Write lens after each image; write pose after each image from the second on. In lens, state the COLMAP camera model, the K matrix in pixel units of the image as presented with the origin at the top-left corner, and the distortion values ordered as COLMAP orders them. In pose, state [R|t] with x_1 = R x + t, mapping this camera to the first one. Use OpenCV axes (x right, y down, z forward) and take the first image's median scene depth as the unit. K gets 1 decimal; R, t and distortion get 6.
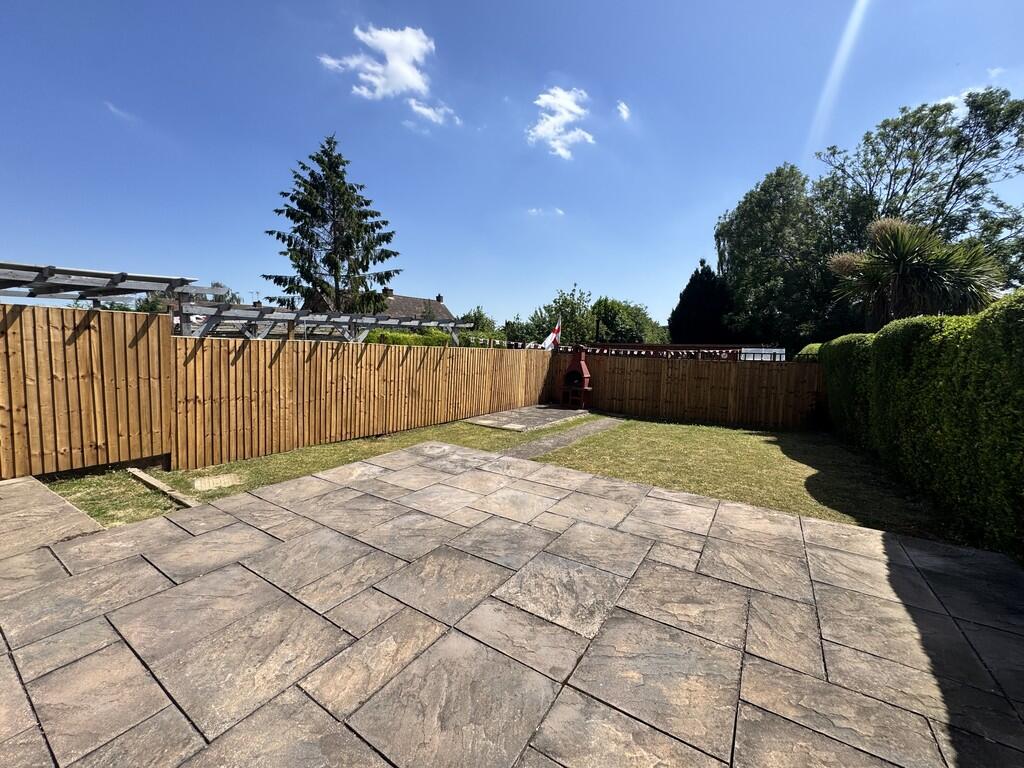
lens RADIAL K [[409.0, 0, 513.9], [0, 409.0, 380.6], [0, 0, 1]] dist [-0.000886, -0.000178]
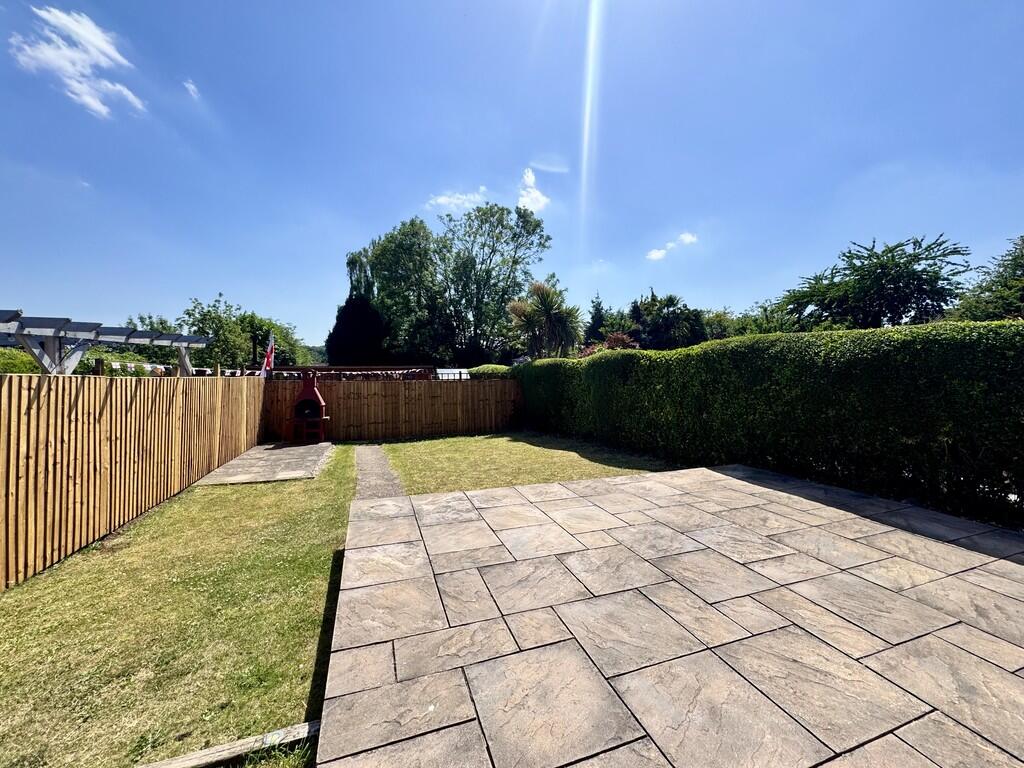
lens RADIAL K [[407.0, 0, 511.8], [0, 407.0, 384.1], [0, 0, 1]] dist [-0.001238, 0.000139]
pose [[0.612990, -0.048809, 0.788582, -0.470148], [0.081650, 0.996659, -0.001782, -0.034076], [-0.785861, 0.065480, 0.614927, 0.229607]]
